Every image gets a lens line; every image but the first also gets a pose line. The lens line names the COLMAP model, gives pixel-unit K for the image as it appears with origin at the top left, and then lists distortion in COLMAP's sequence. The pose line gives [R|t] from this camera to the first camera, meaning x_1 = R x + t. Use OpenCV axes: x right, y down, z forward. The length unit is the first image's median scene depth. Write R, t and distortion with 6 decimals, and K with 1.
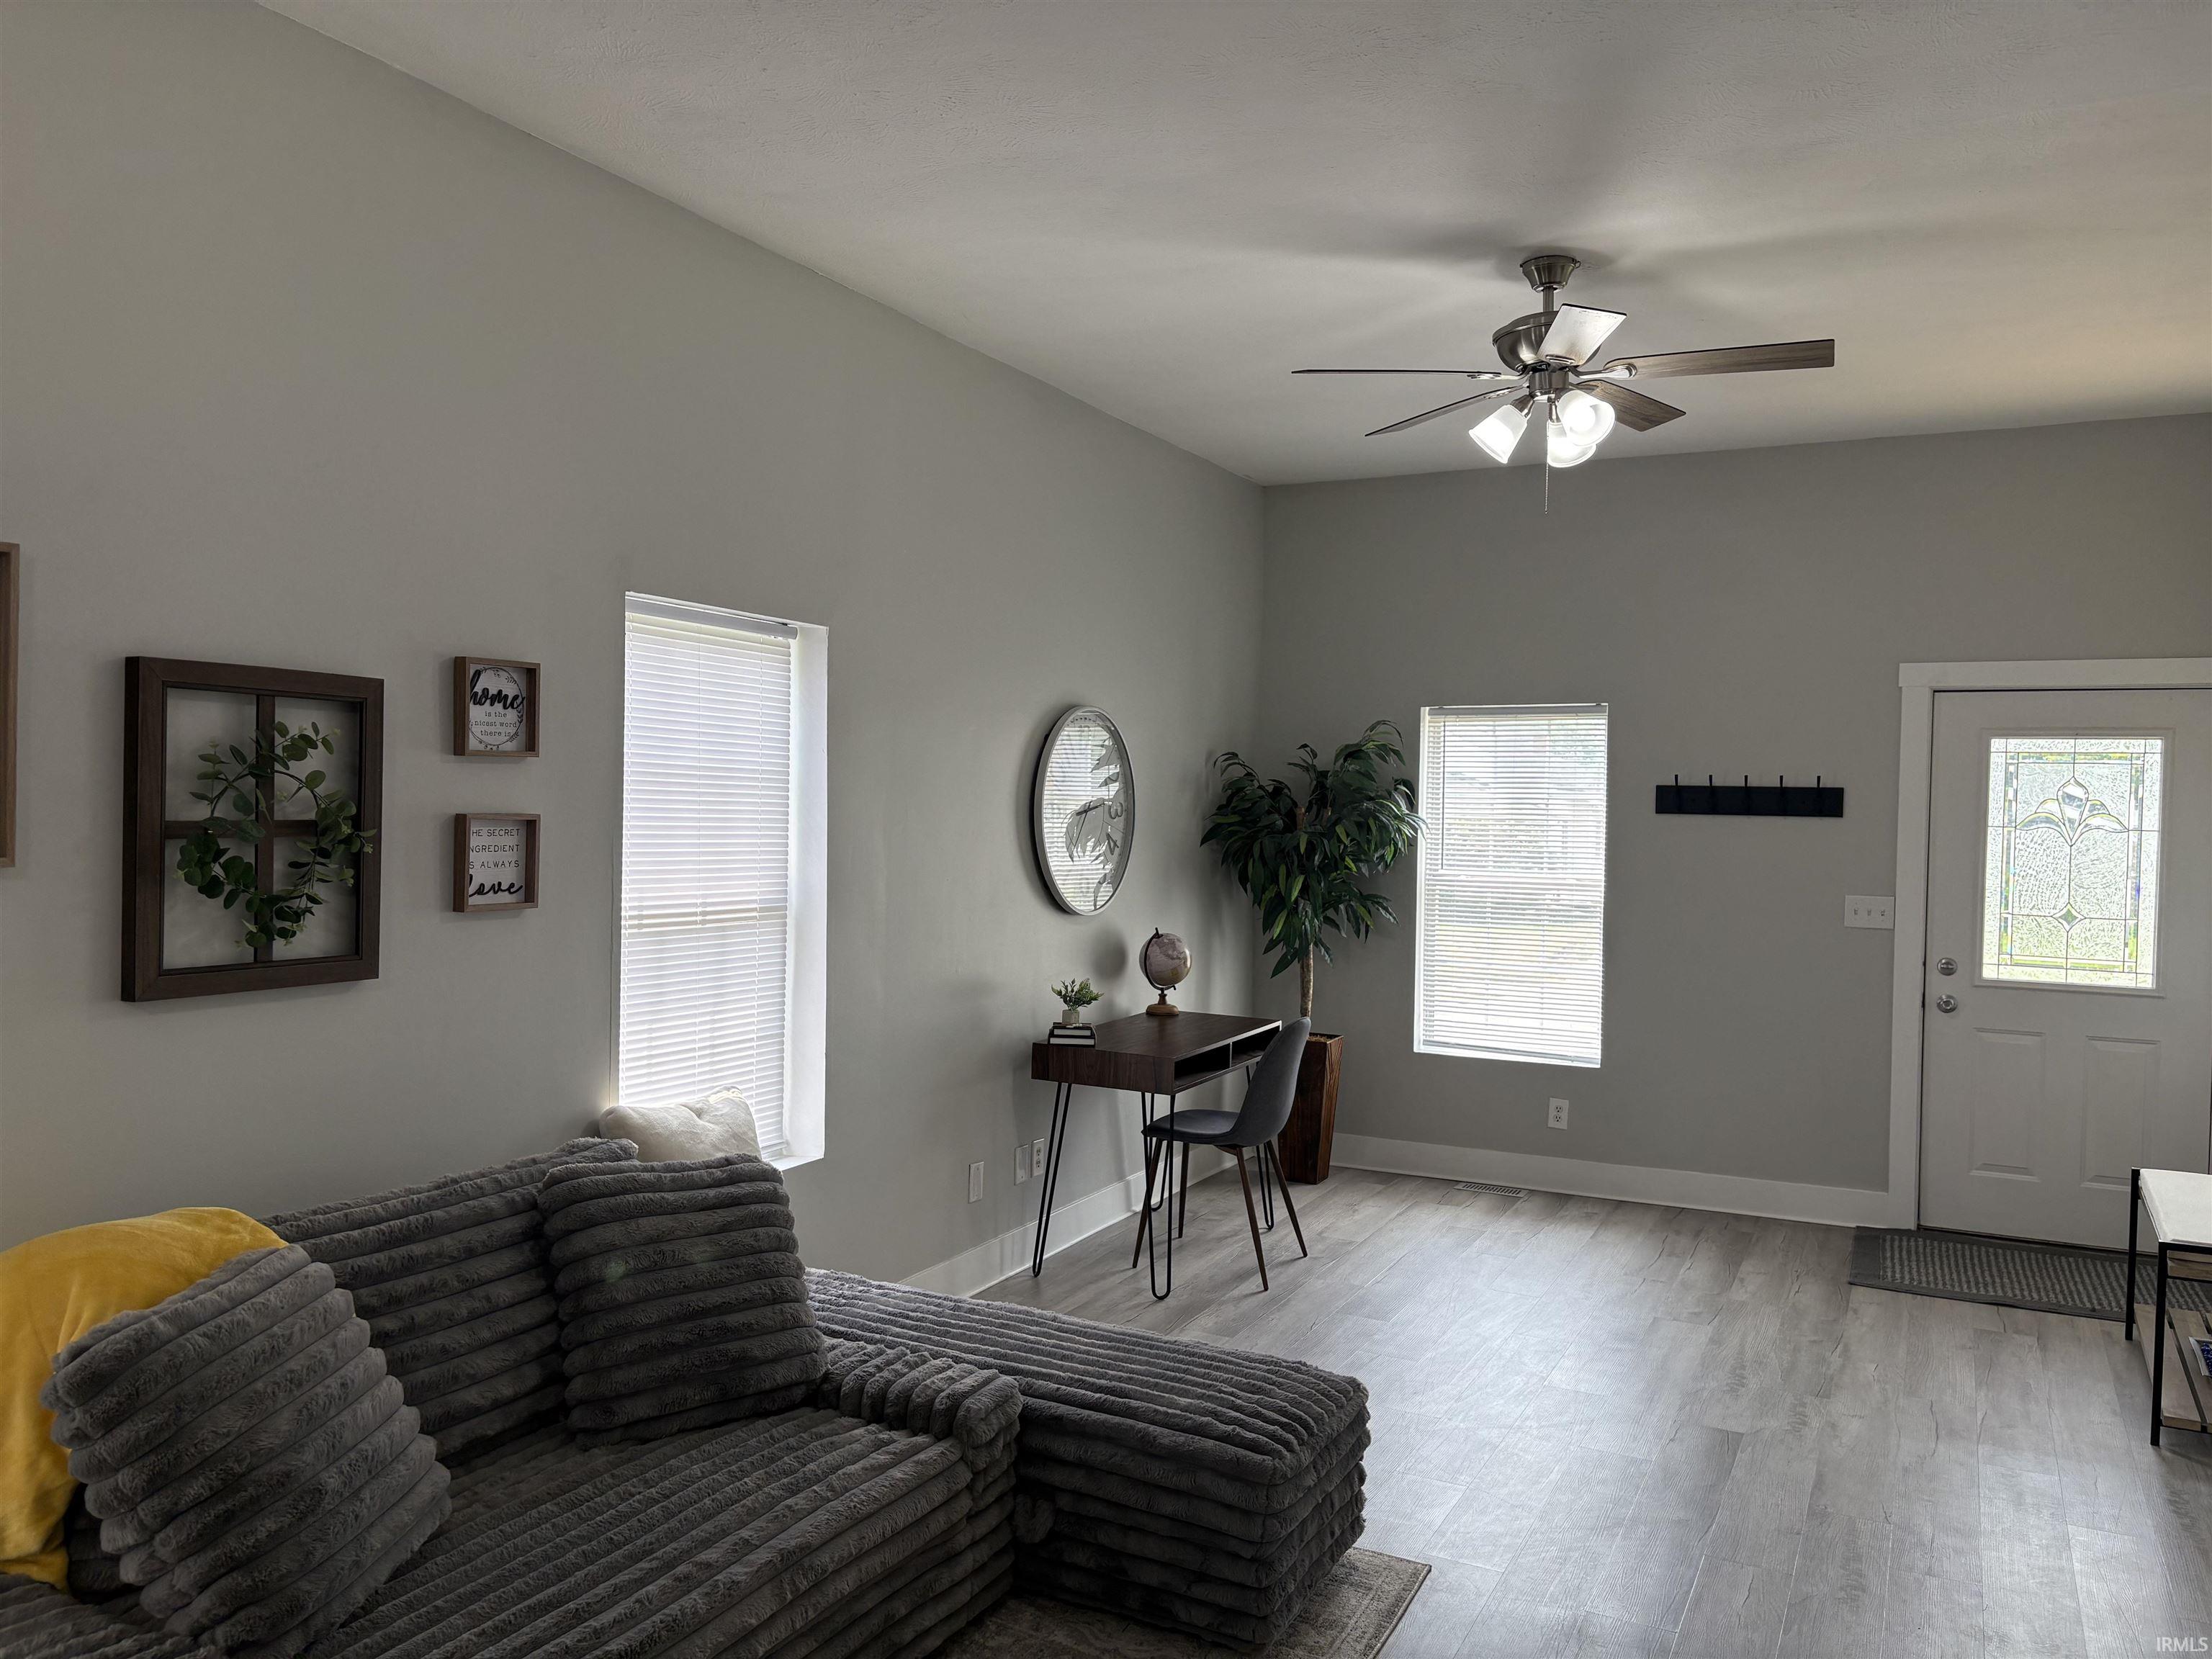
lens RADIAL K [[1663.0, 0, 1106.9], [0, 1663.0, 820.7], [0, 0, 1]] dist [0.087674, -0.089868]
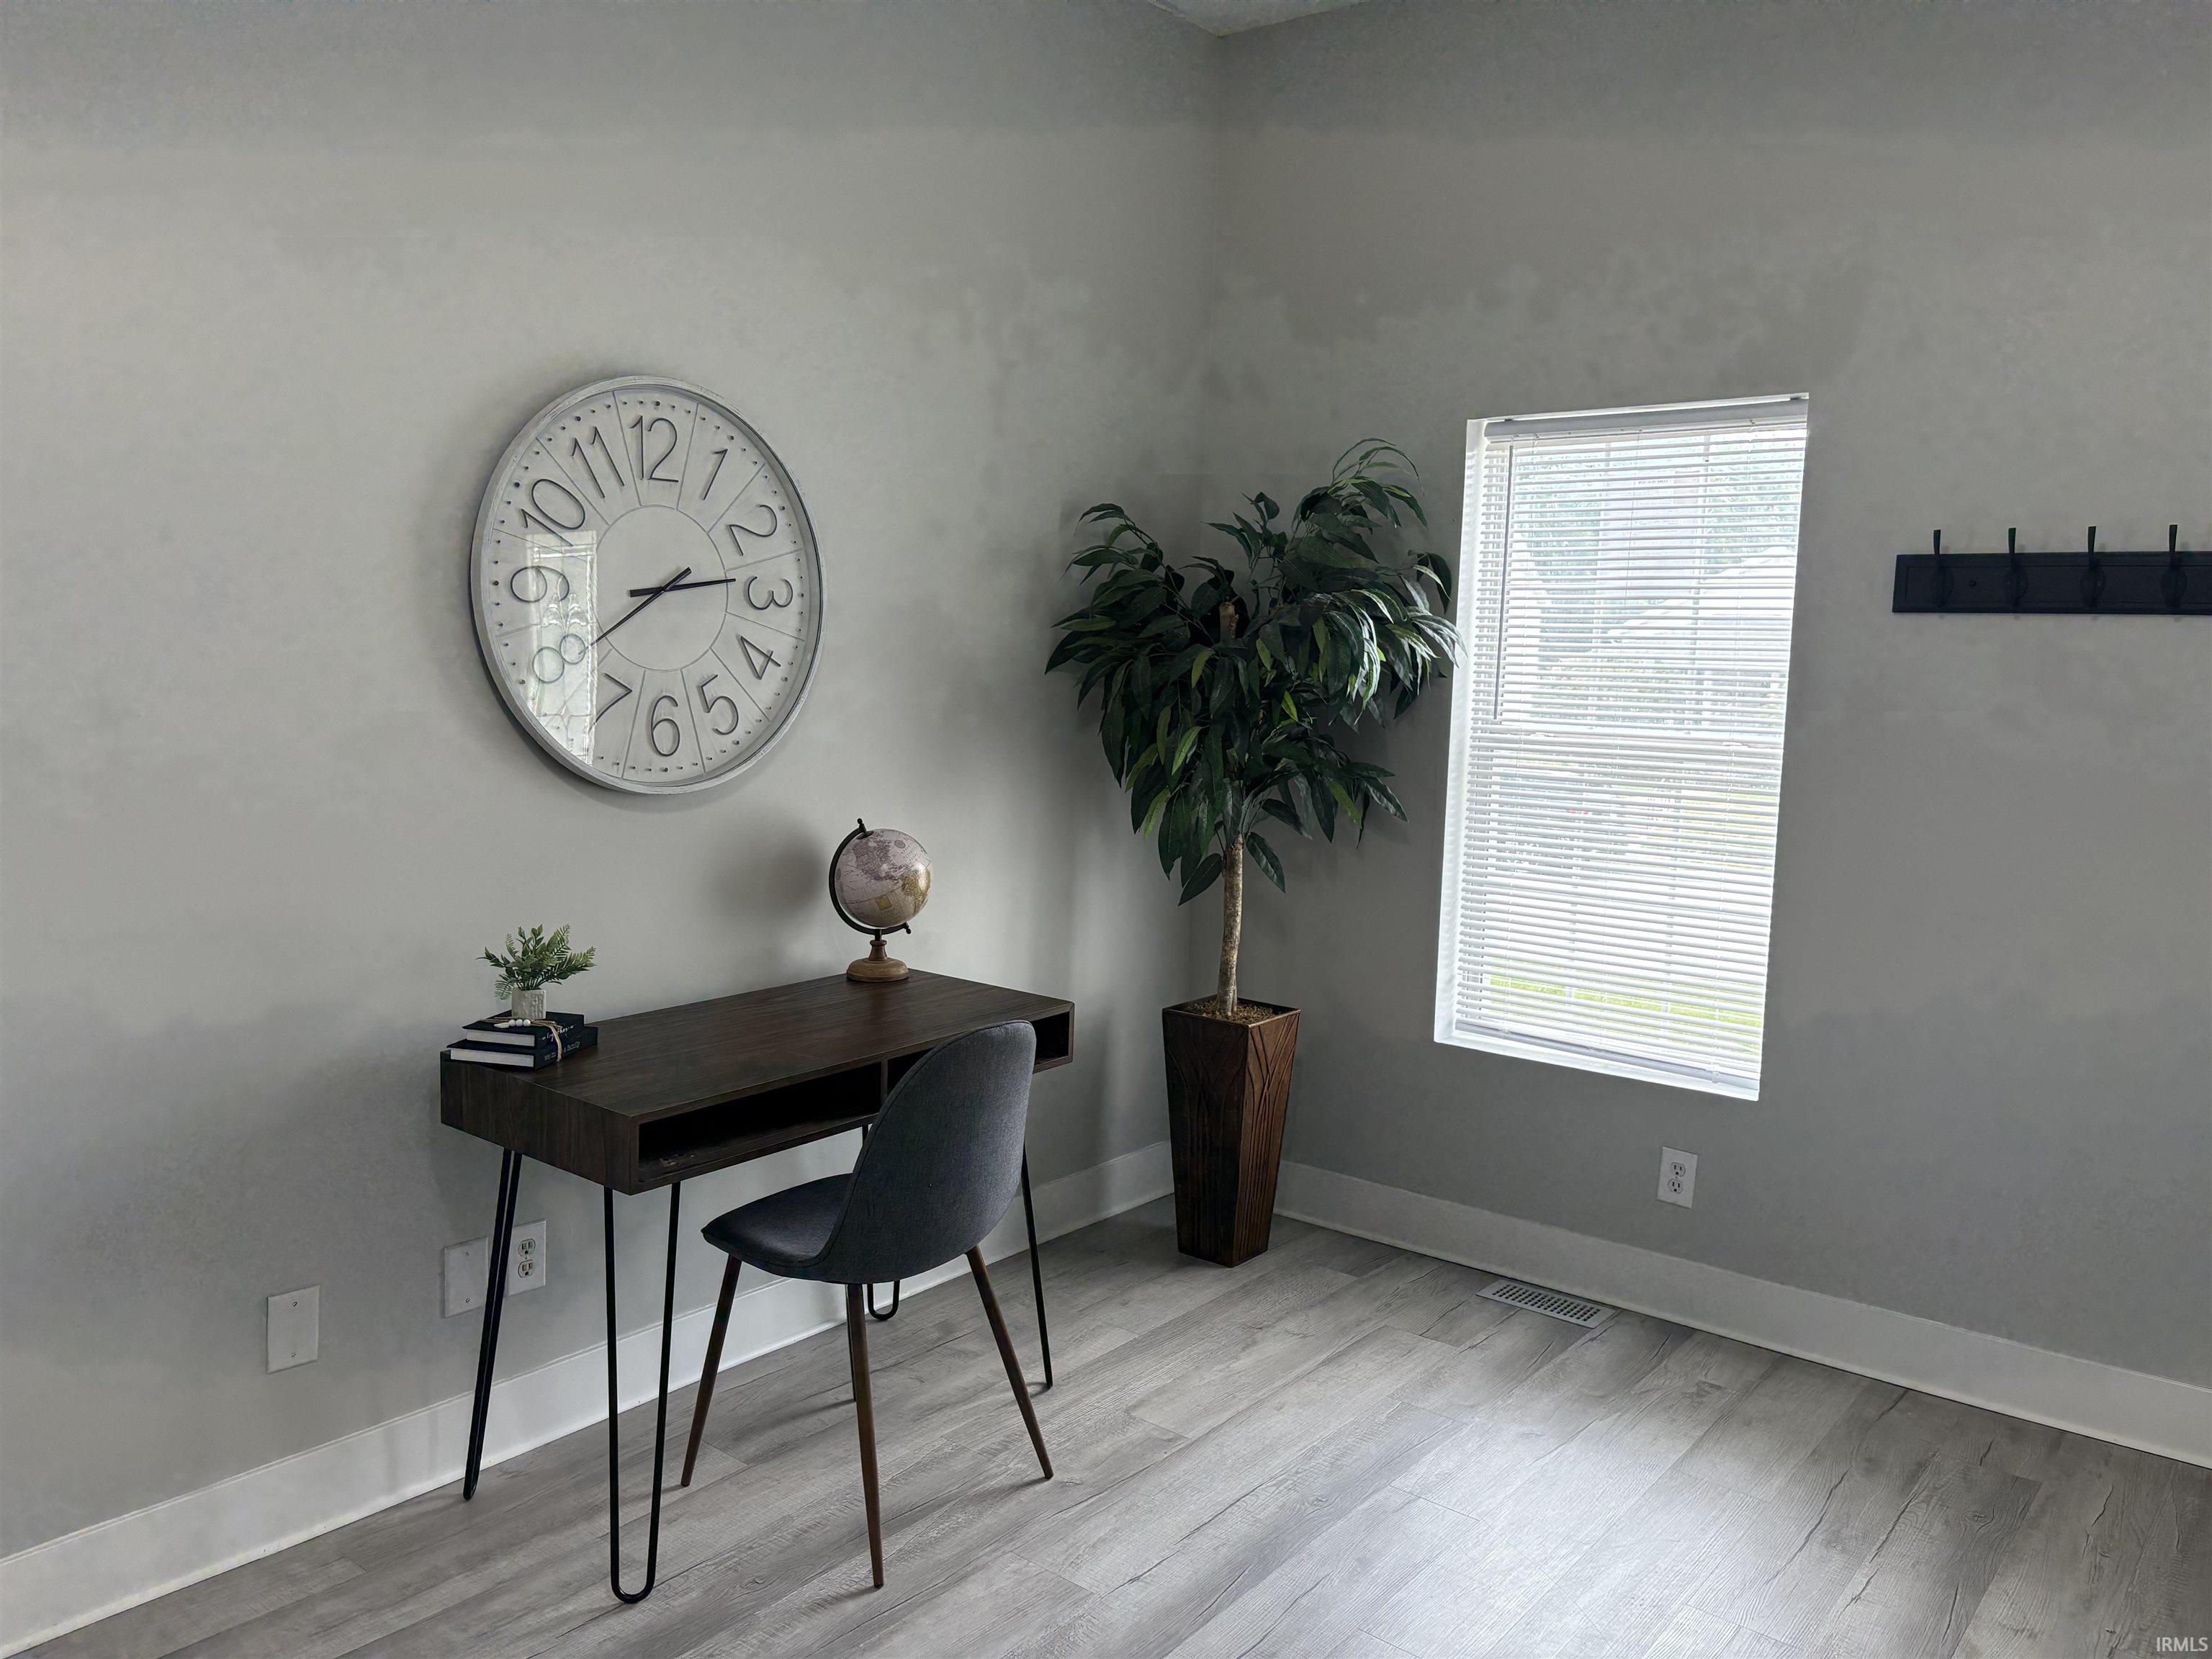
lens RADIAL K [[1684.7, 0, 1101.5], [0, 1684.7, 822.8], [0, 0, 1]] dist [0.003461, 0.053075]
pose [[0.976625, 0.029743, -0.212883, 0.217337], [-0.010168, 0.995664, 0.092463, 0.014305], [0.214710, -0.088137, 0.972693, 0.480093]]
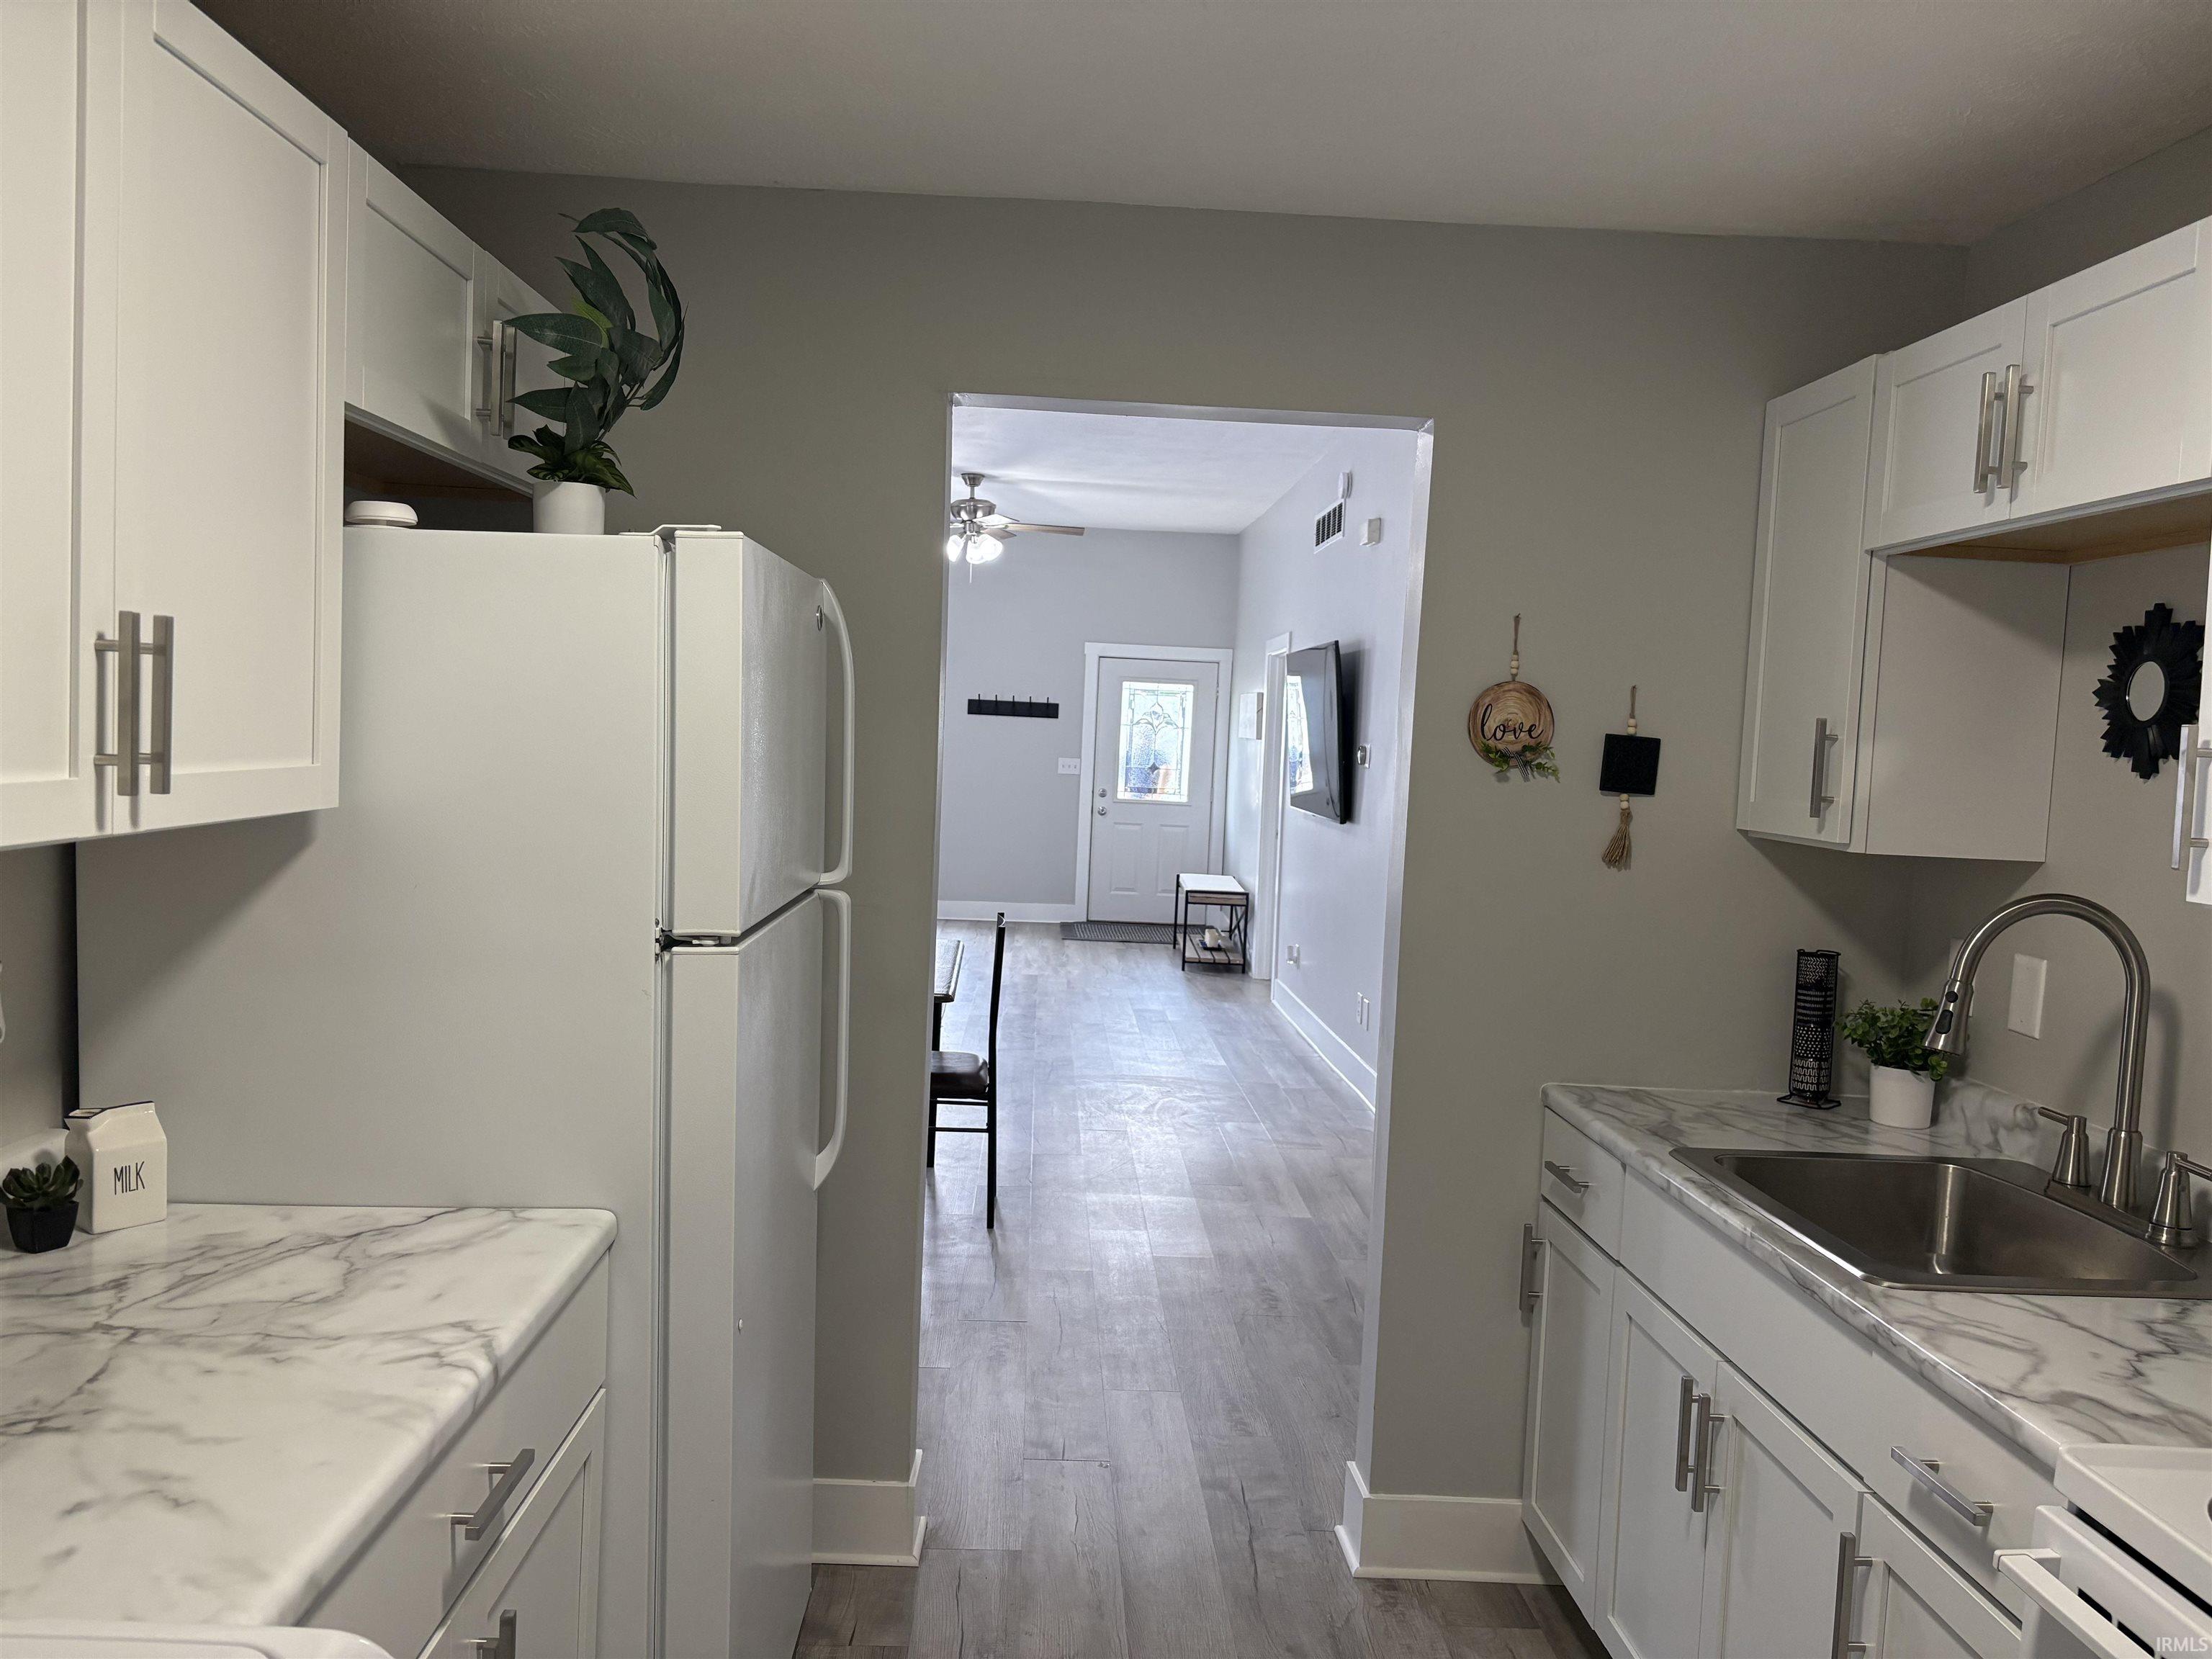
lens RADIAL K [[1663.0, 0, 1106.9], [0, 1663.0, 820.7], [0, 0, 1]] dist [0.087674, -0.089868]
pose [[0.876435, -0.009637, 0.481424, -0.454111], [-0.020932, 0.998092, 0.058086, 0.002842], [-0.481065, -0.060986, 0.874561, -0.741805]]
